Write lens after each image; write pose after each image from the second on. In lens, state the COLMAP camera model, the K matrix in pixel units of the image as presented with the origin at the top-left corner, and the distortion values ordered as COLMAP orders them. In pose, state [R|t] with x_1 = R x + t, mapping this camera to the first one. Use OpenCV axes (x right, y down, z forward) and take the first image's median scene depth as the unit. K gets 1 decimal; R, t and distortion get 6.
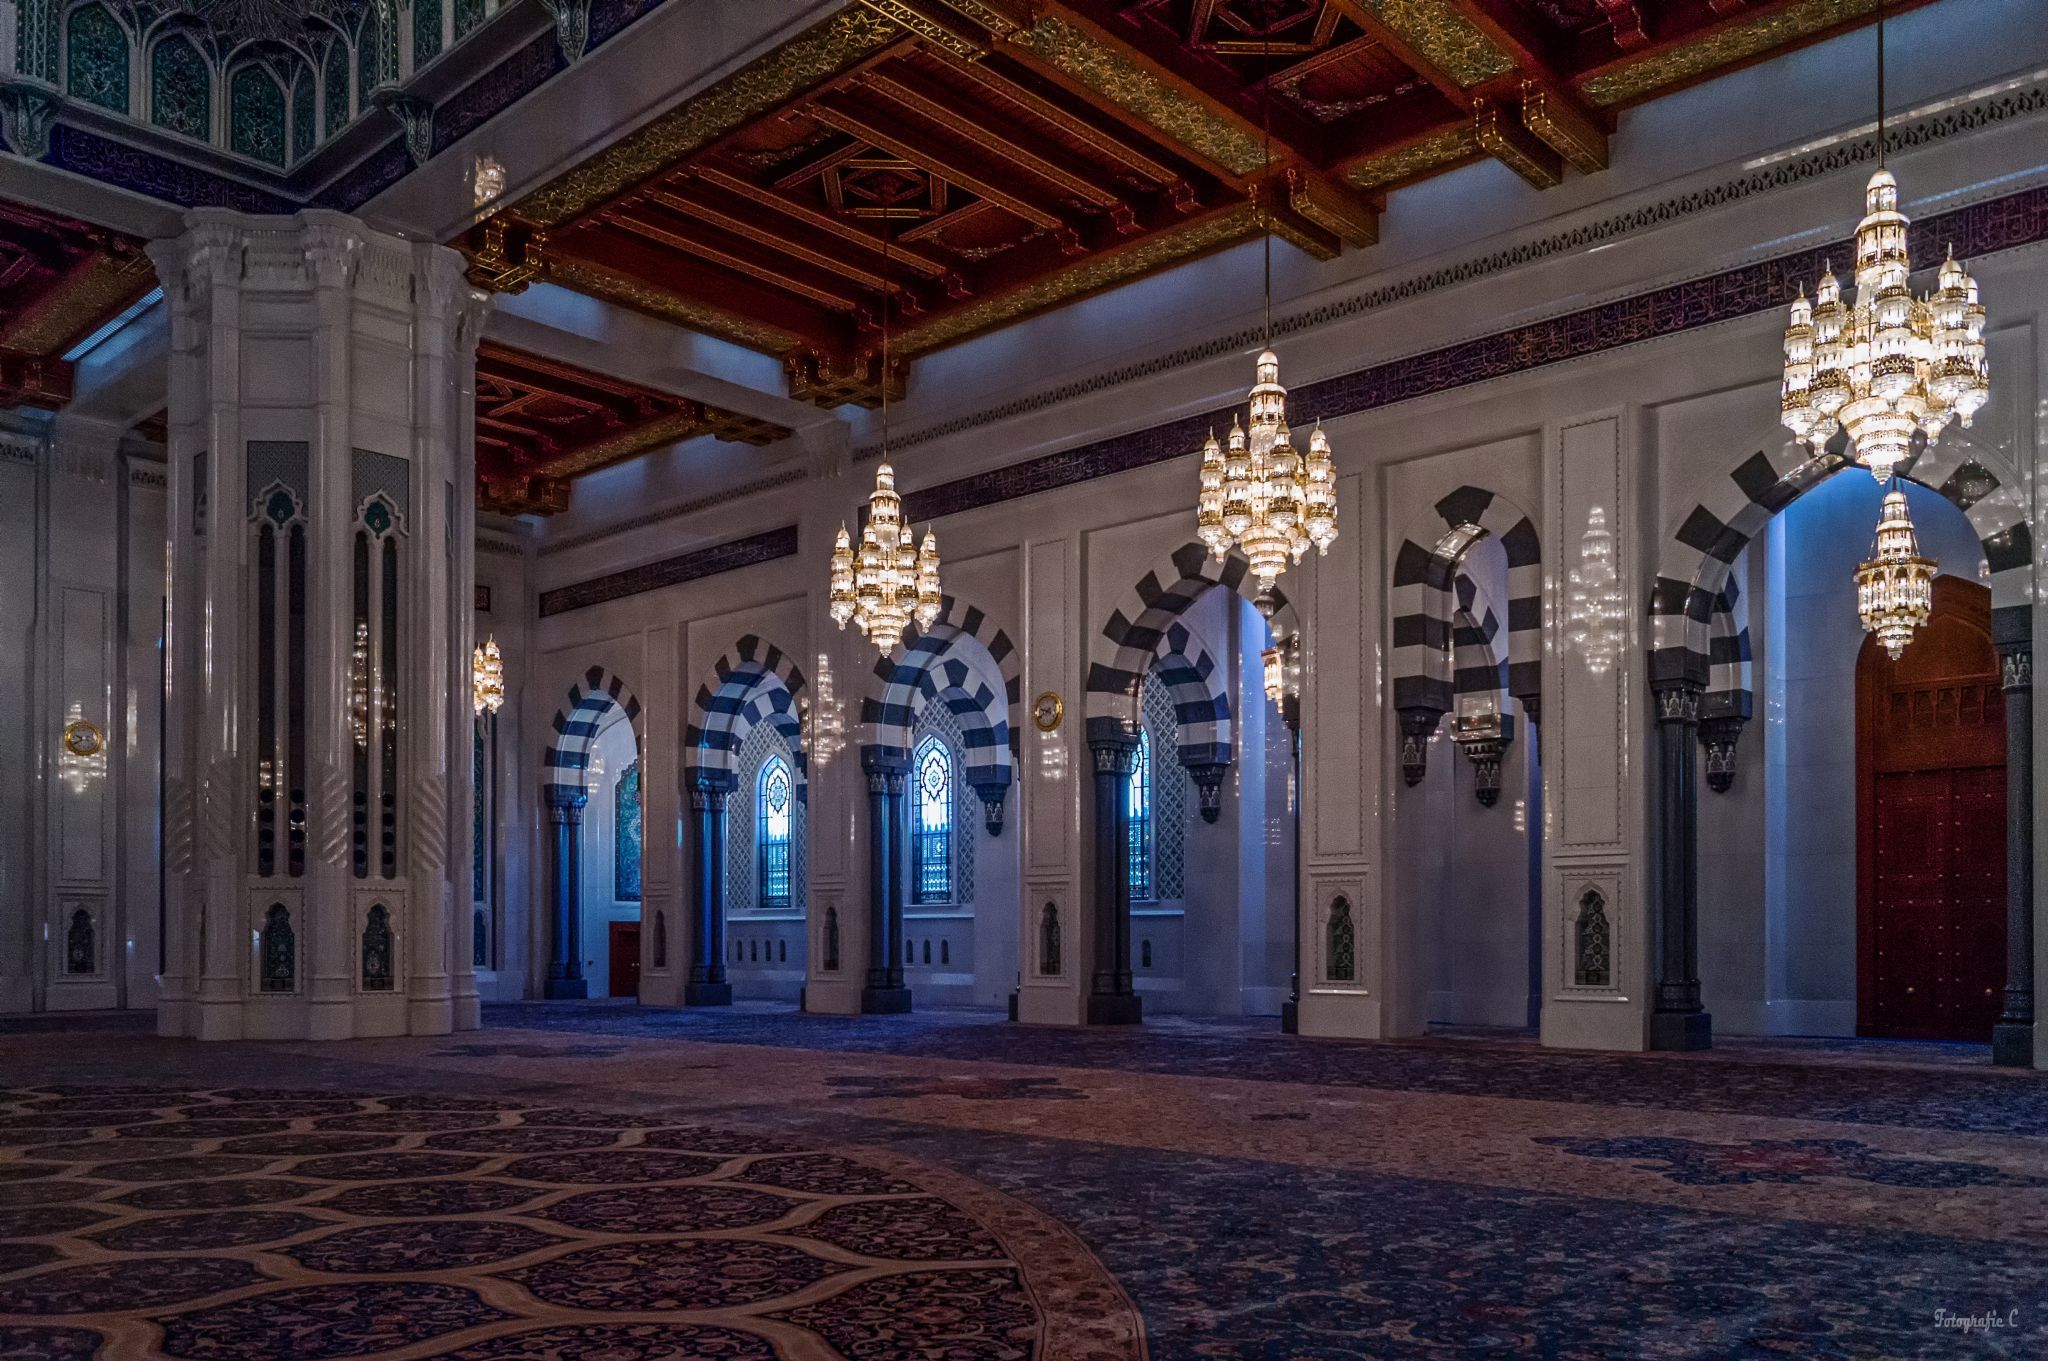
lens RADIAL K [[1628.8, 0, 1023.1], [0, 1628.8, 920.6], [0, 0, 1]] dist [-0.000067, 0.000497]
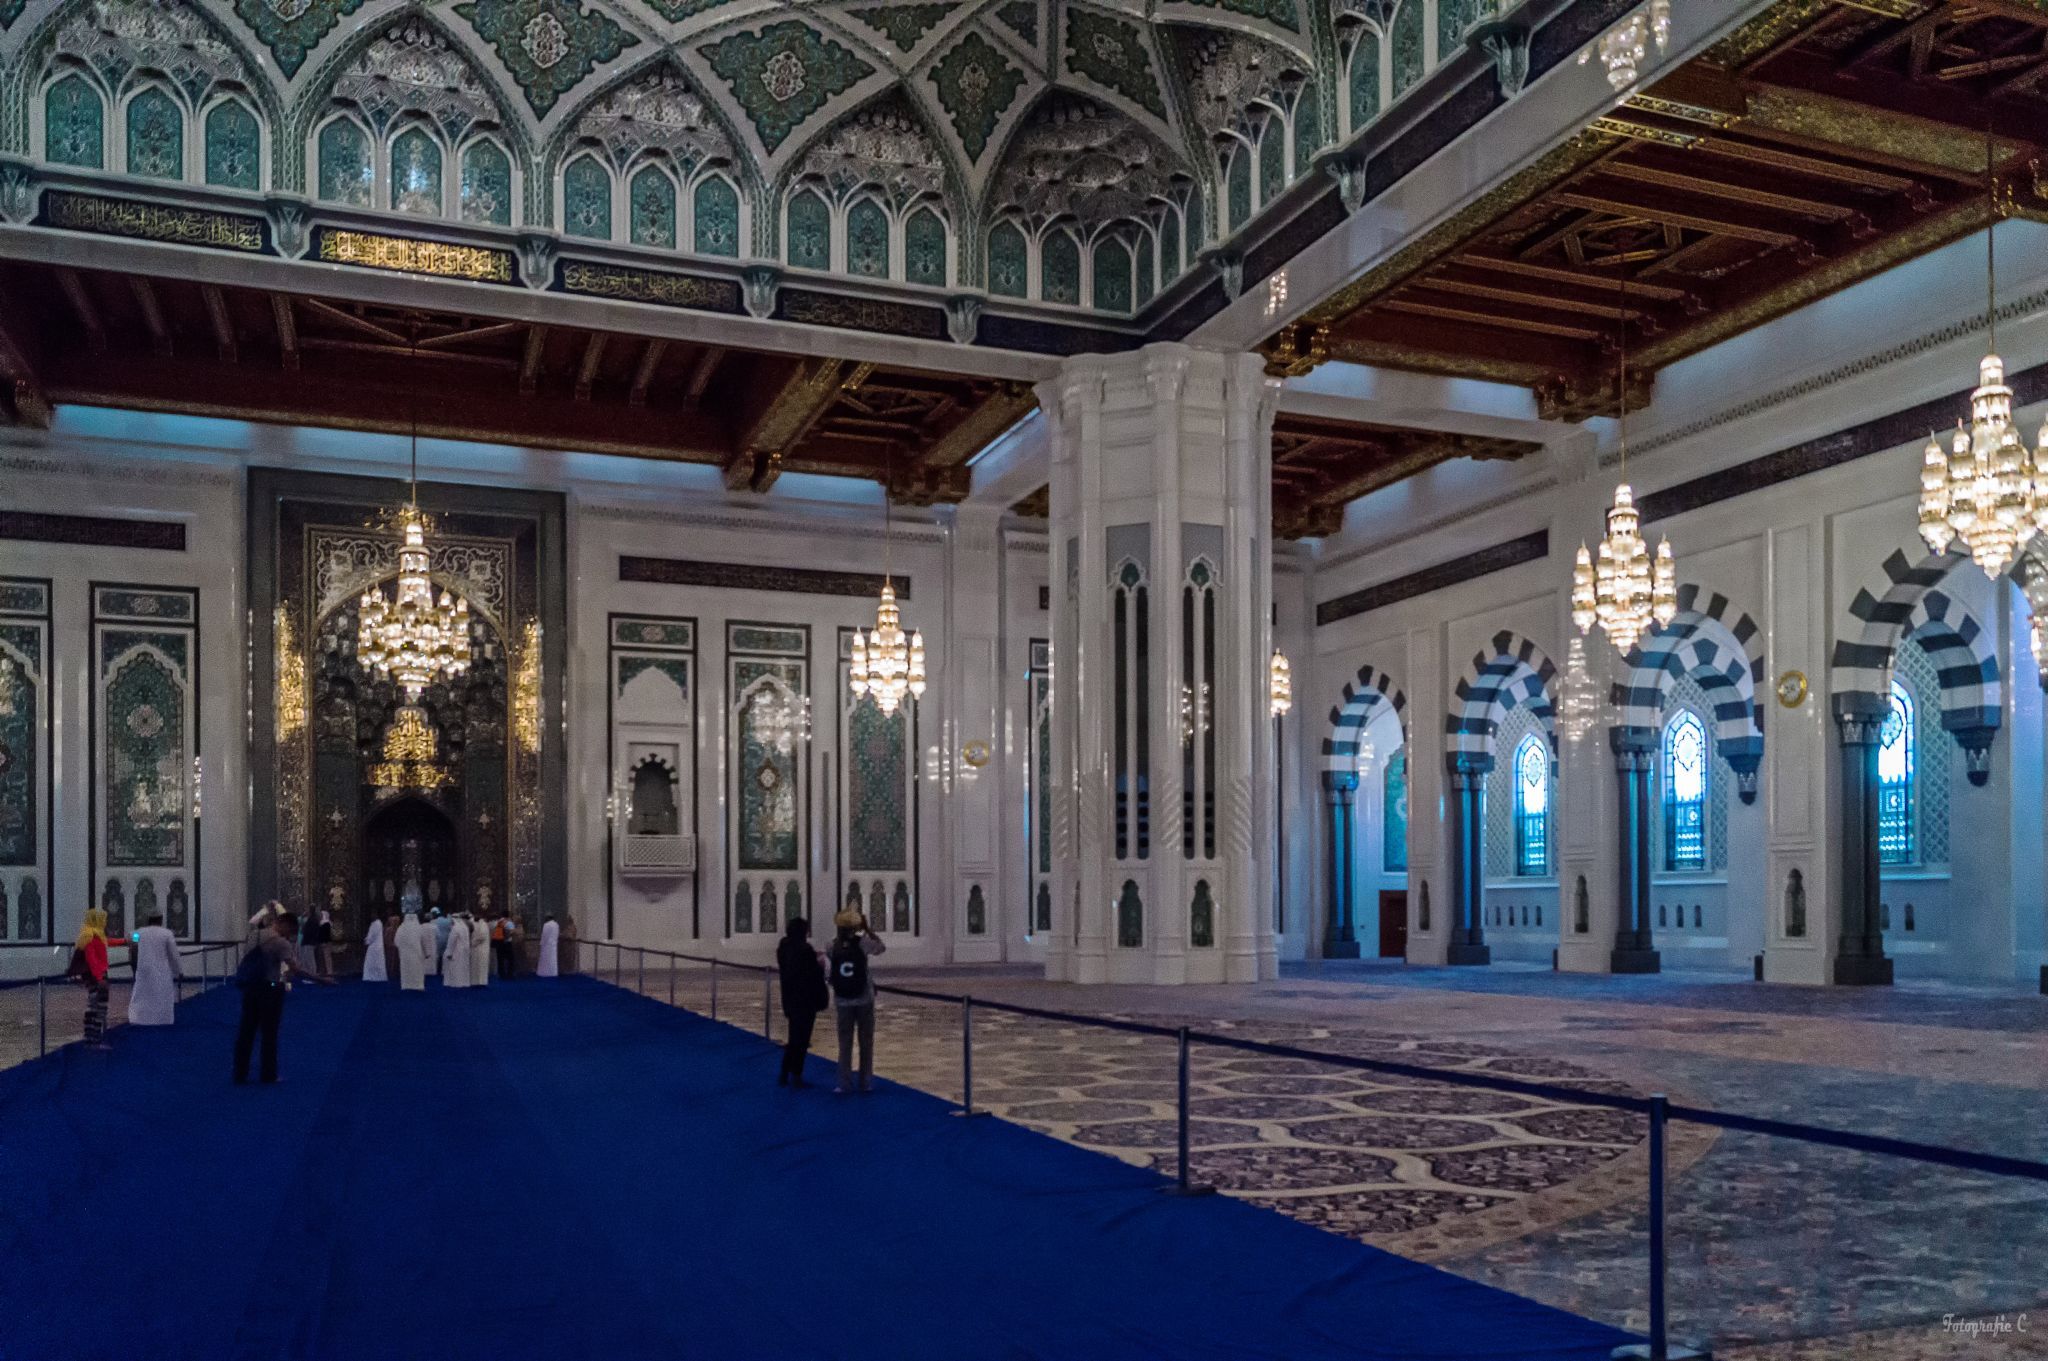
lens RADIAL K [[1628.8, 0, 1023.1], [0, 1628.8, 920.6], [0, 0, 1]] dist [-0.000067, 0.000497]
pose [[0.896075, -0.001127, -0.443901, 0.037850], [0.010307, 0.999780, 0.018268, -0.002181], [0.443783, -0.020945, 0.895890, -0.177350]]
